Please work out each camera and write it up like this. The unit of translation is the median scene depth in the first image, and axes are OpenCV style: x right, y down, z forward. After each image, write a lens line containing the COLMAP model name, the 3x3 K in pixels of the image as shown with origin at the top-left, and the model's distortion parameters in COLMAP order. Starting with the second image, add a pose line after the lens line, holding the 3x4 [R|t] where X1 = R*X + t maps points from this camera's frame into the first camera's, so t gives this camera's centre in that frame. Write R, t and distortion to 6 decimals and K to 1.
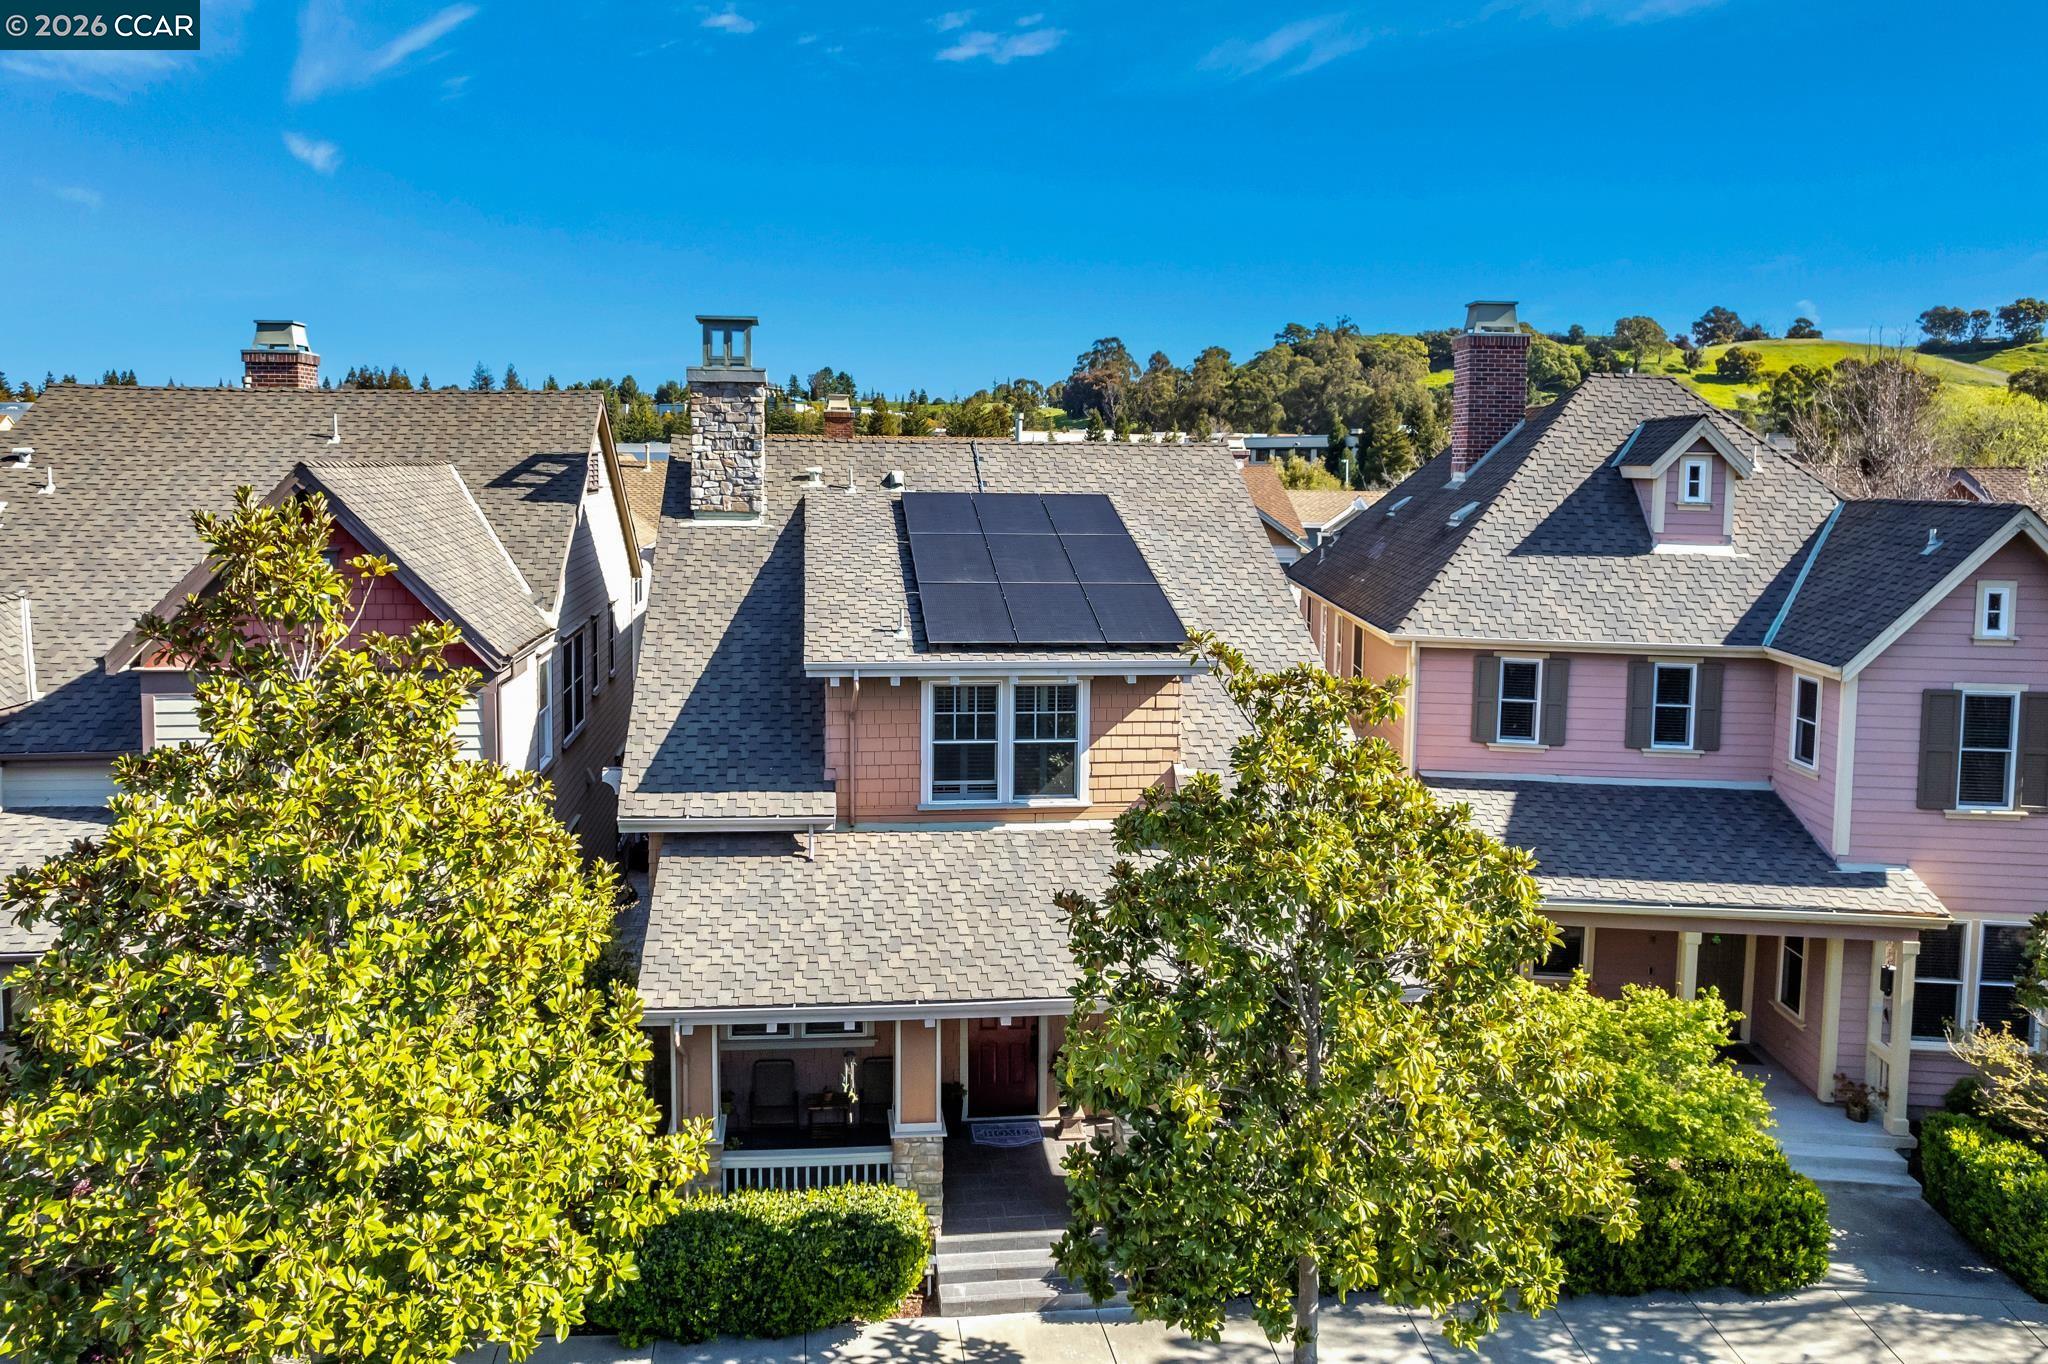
lens RADIAL K [[1301.8, 0, 951.8], [0, 1301.8, 629.9], [0, 0, 1]] dist [-0.078546, 0.058076]
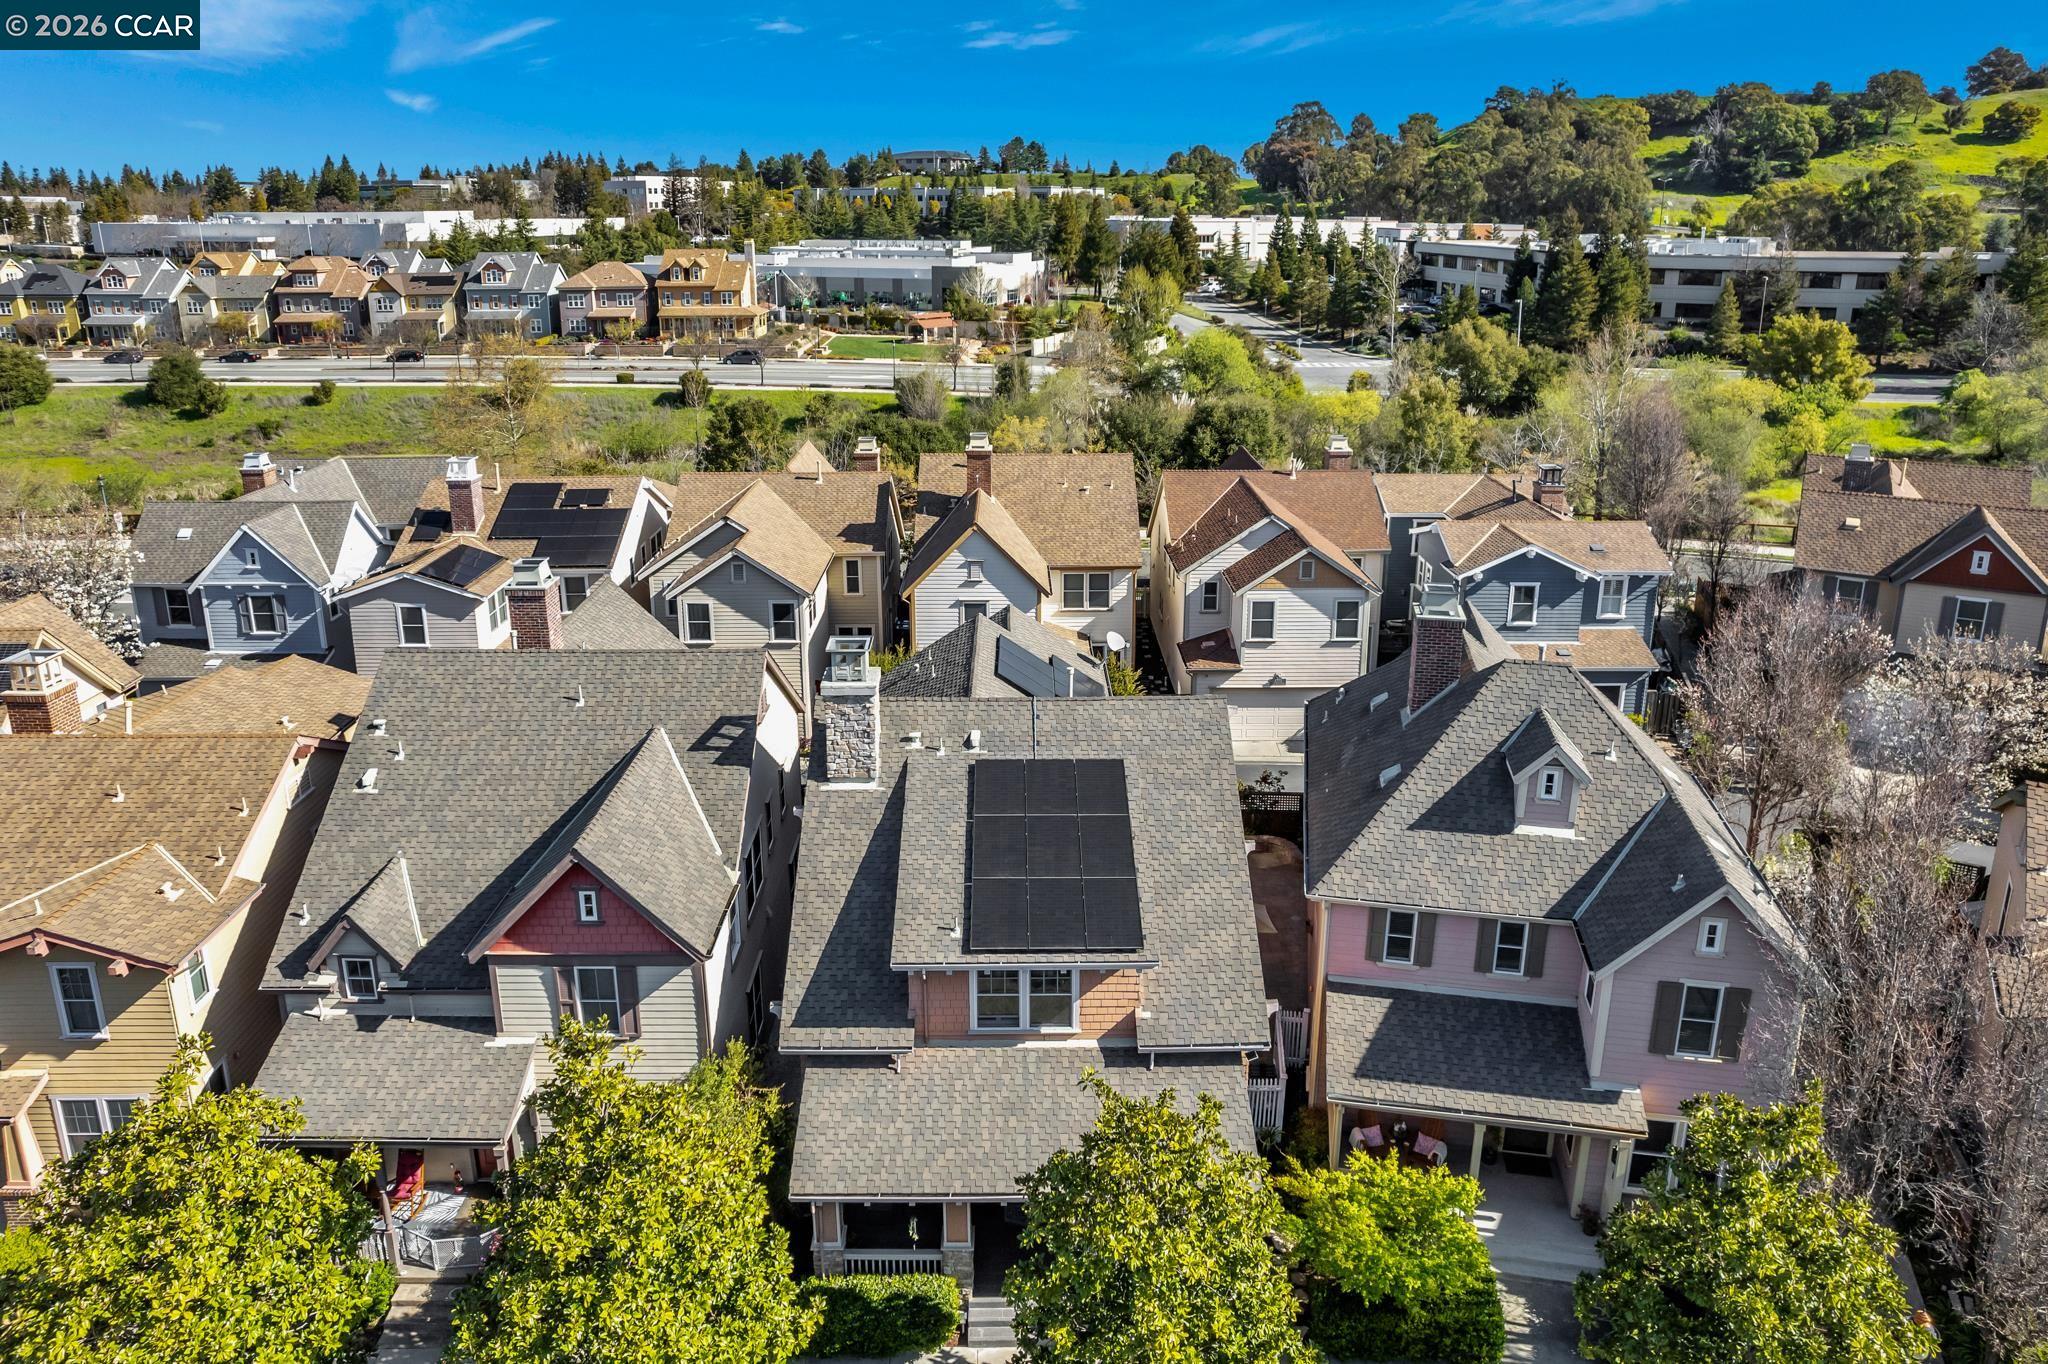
lens RADIAL K [[1268.1, 0, 1018.9], [0, 1268.1, 653.0], [0, 0, 1]] dist [-0.078950, 0.059730]
pose [[0.995311, 0.020264, -0.094583, 0.166856], [-0.000884, 0.979676, 0.200585, -0.607381], [0.096725, -0.199560, 0.975100, -0.382032]]
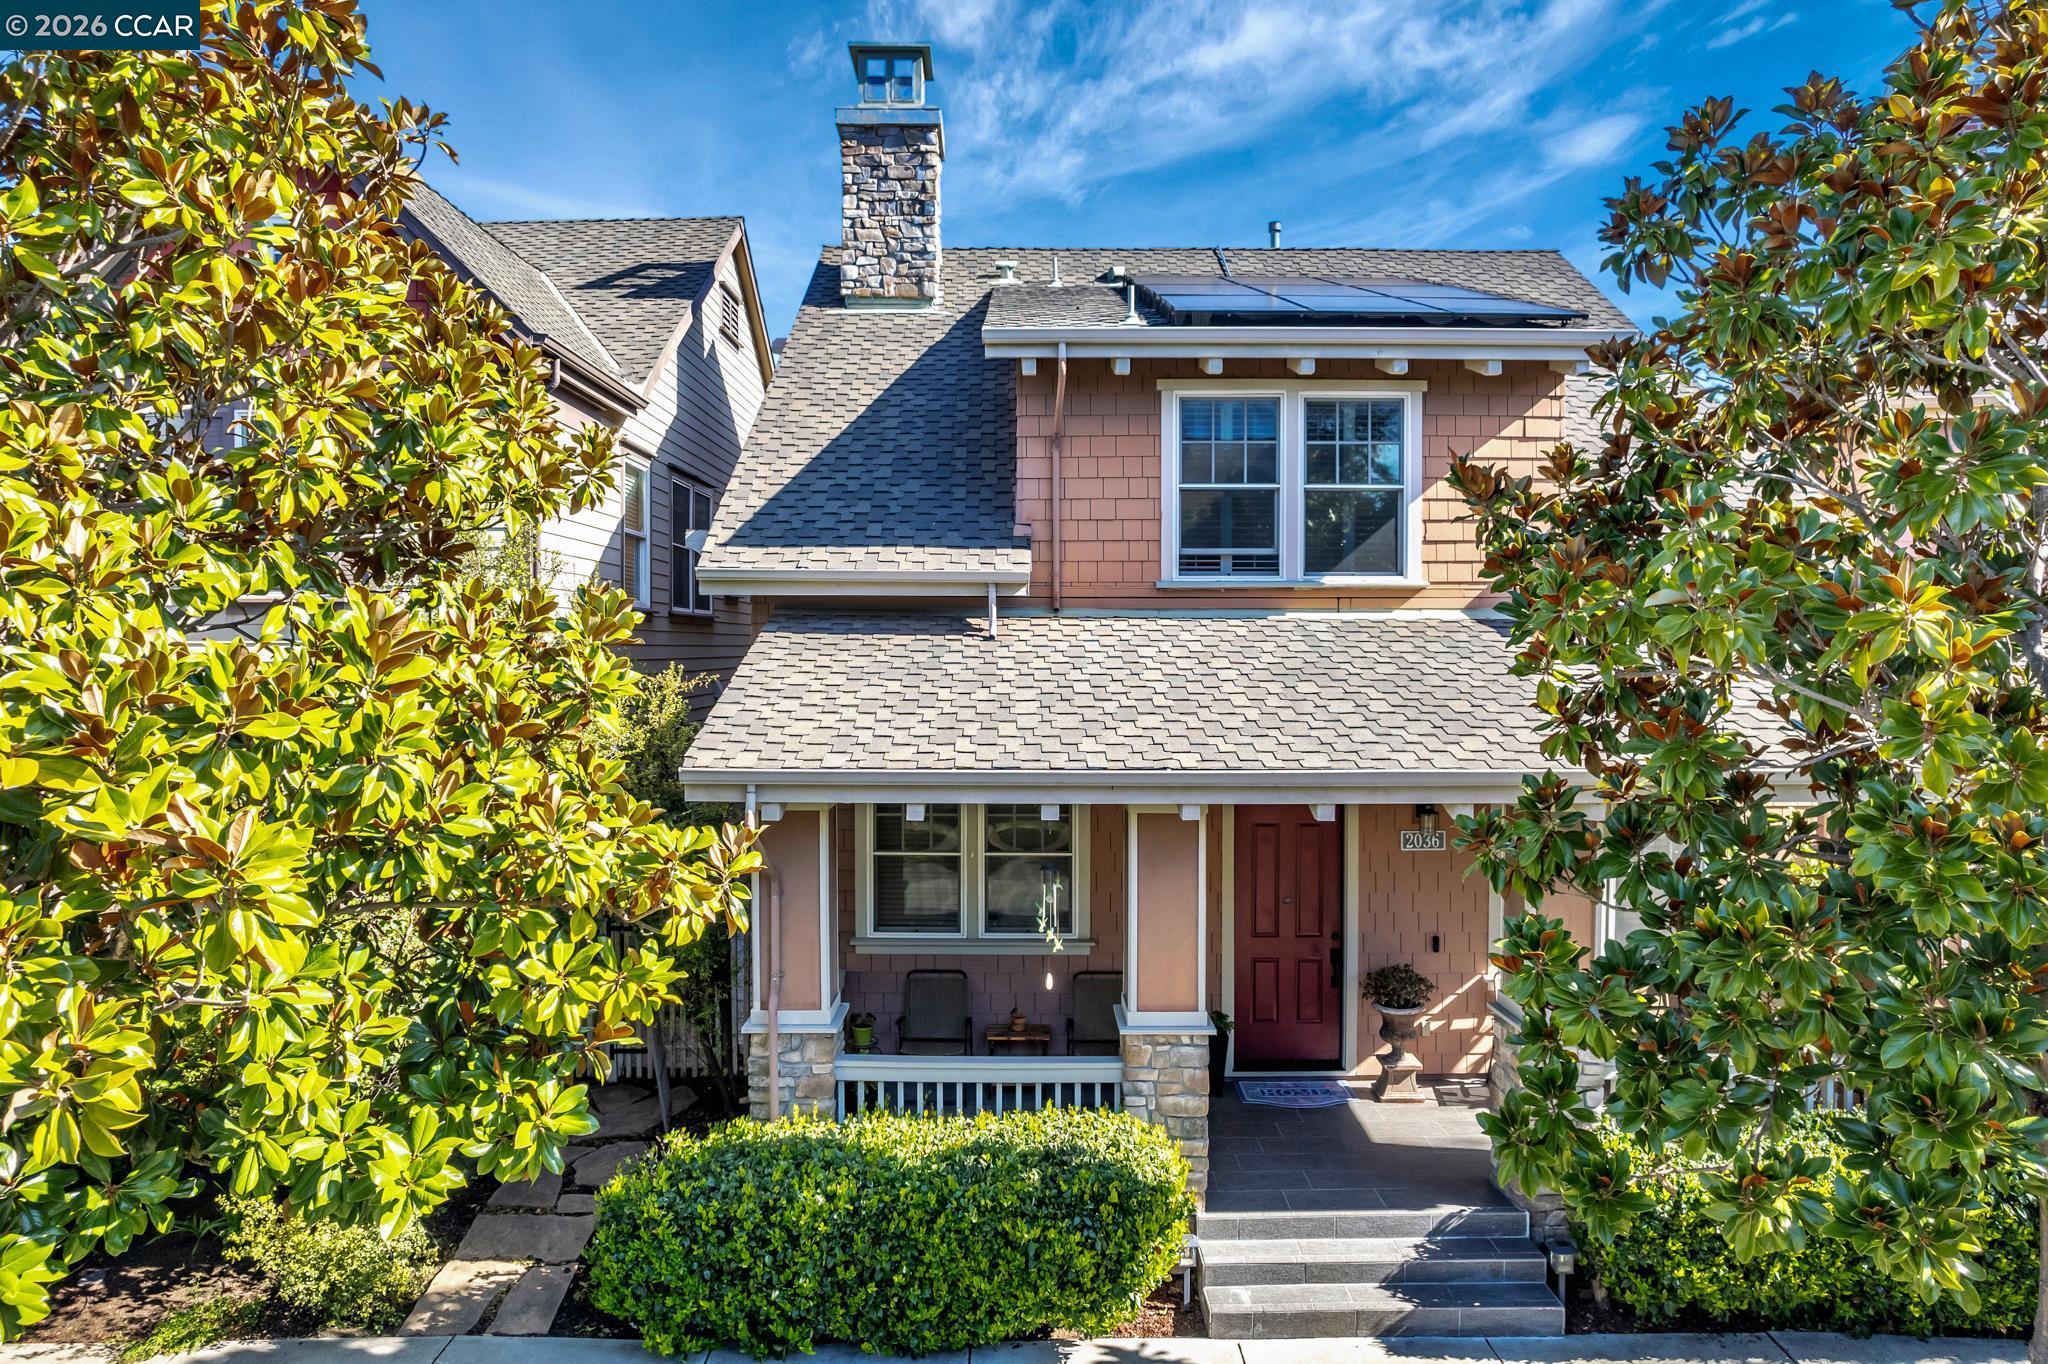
lens RADIAL K [[1249.1, 0, 1026.4], [0, 1249.1, 831.3], [0, 0, 1]] dist [-0.070571, 0.054690]
pose [[0.994564, -0.000718, -0.104129, -0.025973], [0.001171, 0.999990, 0.004288, 0.252999], [0.104124, -0.004387, 0.994555, 0.364426]]
